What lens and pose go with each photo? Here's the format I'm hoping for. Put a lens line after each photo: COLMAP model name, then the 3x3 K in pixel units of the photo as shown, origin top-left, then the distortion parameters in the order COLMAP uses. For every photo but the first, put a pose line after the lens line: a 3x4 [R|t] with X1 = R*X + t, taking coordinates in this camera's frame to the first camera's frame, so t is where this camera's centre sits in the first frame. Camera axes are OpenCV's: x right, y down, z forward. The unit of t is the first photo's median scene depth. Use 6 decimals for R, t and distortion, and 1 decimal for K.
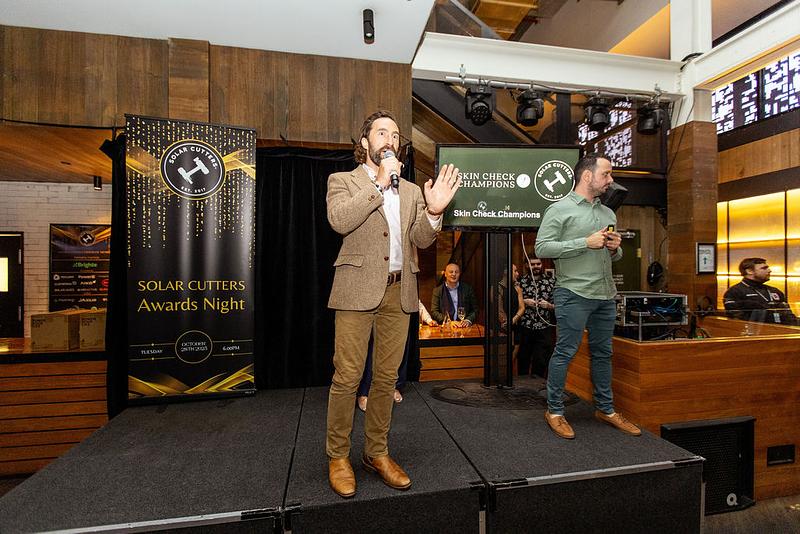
lens RADIAL K [[380.7, 0, 400.9], [0, 380.7, 268.2], [0, 0, 1]] dist [0.004635, -0.000410]
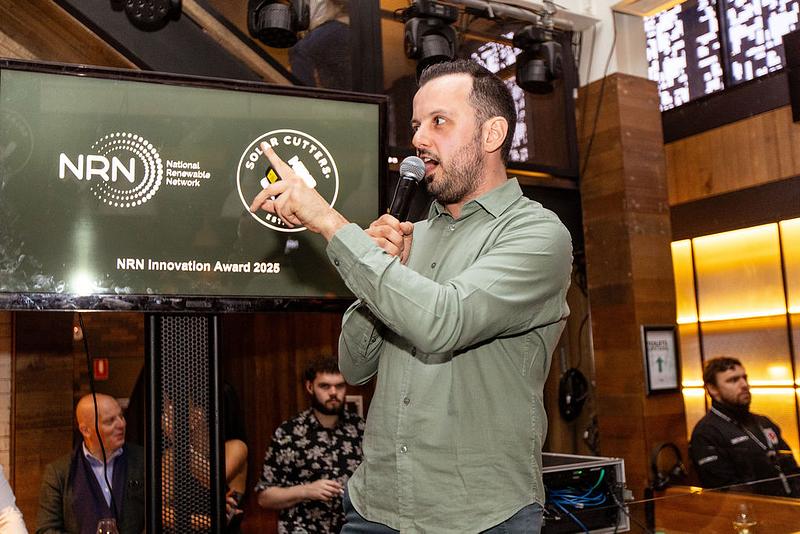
lens RADIAL K [[854.5, 0, 401.2], [0, 854.5, 263.6], [0, 0, 1]] dist [0.009730, 0.030900]
pose [[0.932925, 0.008695, 0.359967, 0.127585], [0.038978, 0.991395, -0.124967, -0.023414], [-0.357956, 0.130615, 0.924558, 0.133693]]
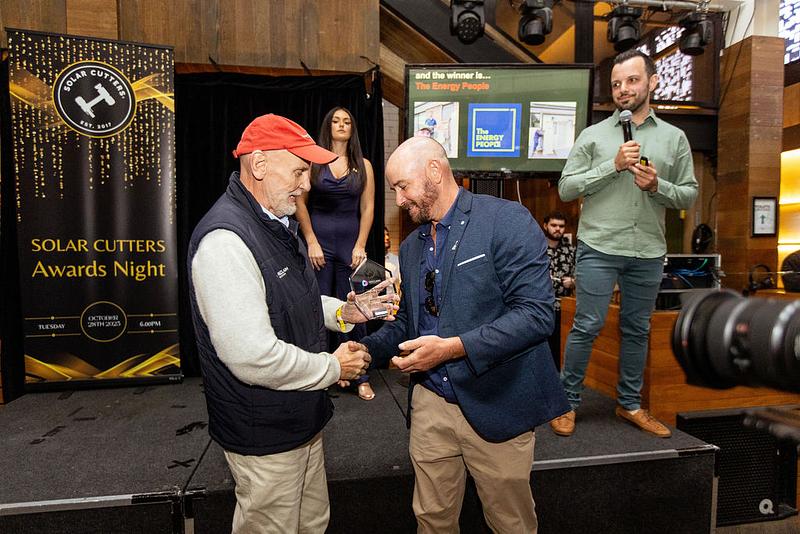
lens RADIAL K [[487.0, 0, 395.3], [0, 487.0, 273.5], [0, 0, 1]] dist [-0.003242, 0.003724]
pose [[0.999698, -0.003706, -0.024288, 0.073866], [0.004762, 0.999039, 0.043576, 0.044298], [0.024104, -0.043678, 0.998755, -0.011504]]
